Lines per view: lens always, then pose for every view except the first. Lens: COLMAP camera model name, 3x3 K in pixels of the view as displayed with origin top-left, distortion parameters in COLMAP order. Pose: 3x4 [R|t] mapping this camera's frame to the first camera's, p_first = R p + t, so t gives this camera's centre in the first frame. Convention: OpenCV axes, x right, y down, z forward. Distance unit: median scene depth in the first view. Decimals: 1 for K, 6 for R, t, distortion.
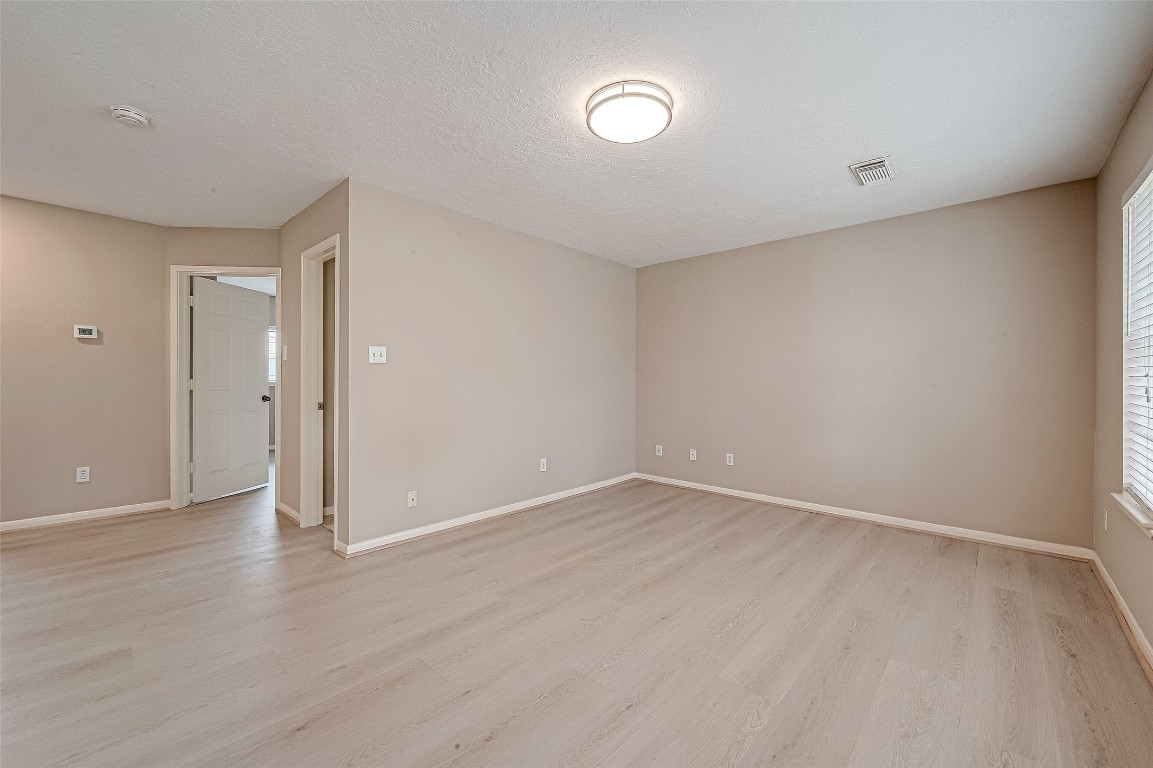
lens RADIAL K [[455.4, 0, 579.3], [0, 455.4, 383.7], [0, 0, 1]] dist [0.003490, 0.000144]
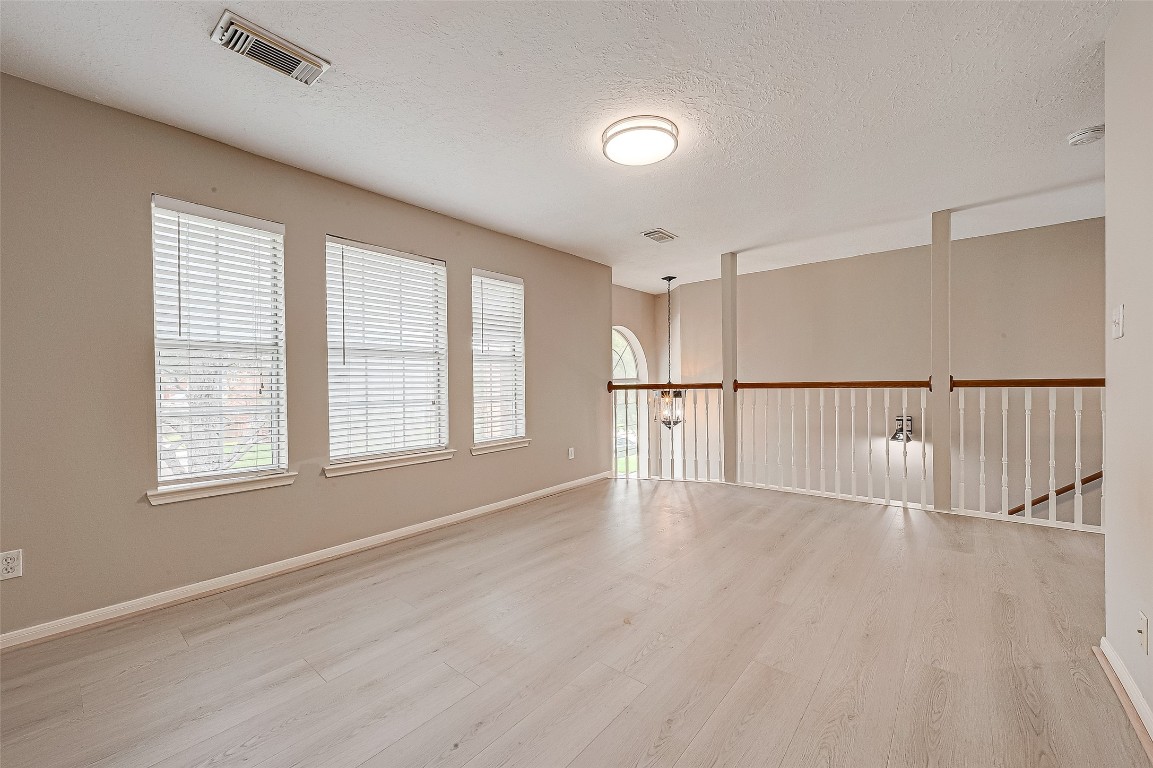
lens RADIAL K [[455.4, 0, 579.5], [0, 455.4, 381.6], [0, 0, 1]] dist [0.003490, 0.000144]
pose [[-0.998773, 0.005554, -0.049209, 0.218547], [0.005293, 0.999971, 0.005426, 0.000277], [0.049237, 0.005159, -0.998774, 1.479680]]
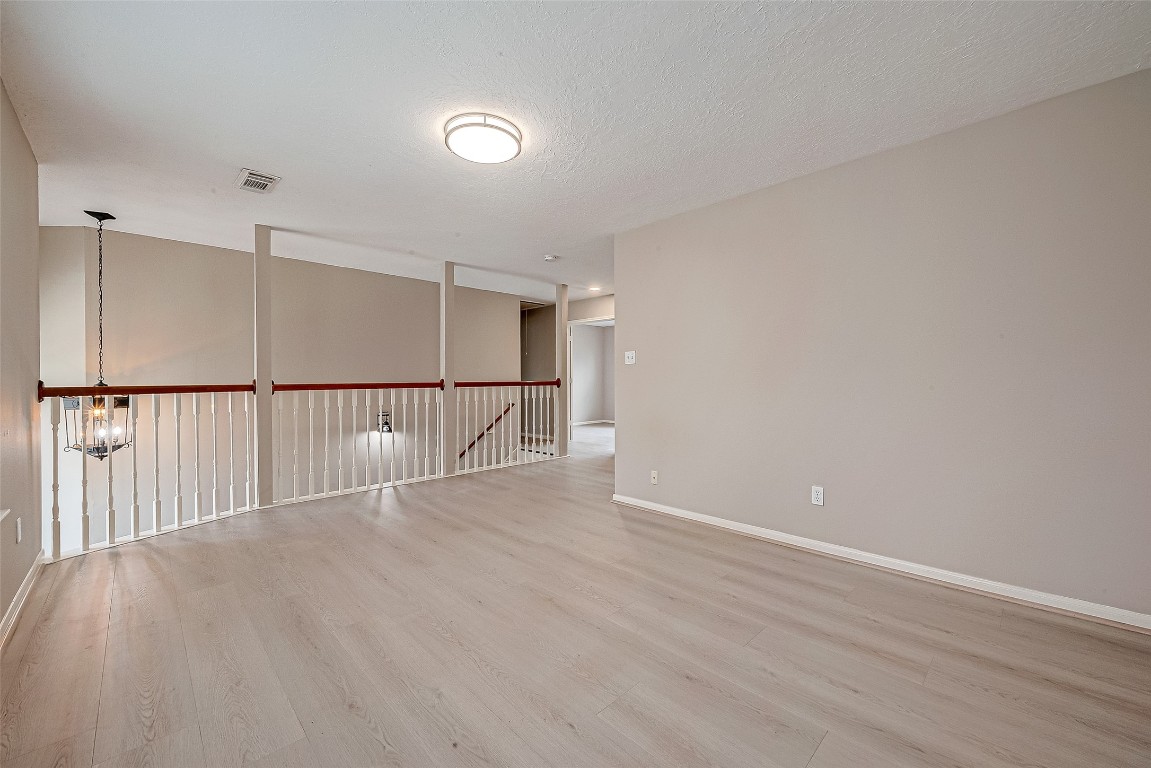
lens RADIAL K [[454.6, 0, 578.7], [0, 454.6, 384.1], [0, 0, 1]] dist [0.003490, 0.000144]
pose [[-0.058041, 0.001969, -0.998312, 0.848972], [-0.002765, 0.999994, 0.002133, 0.009777], [0.998310, 0.002884, -0.058036, 0.902150]]
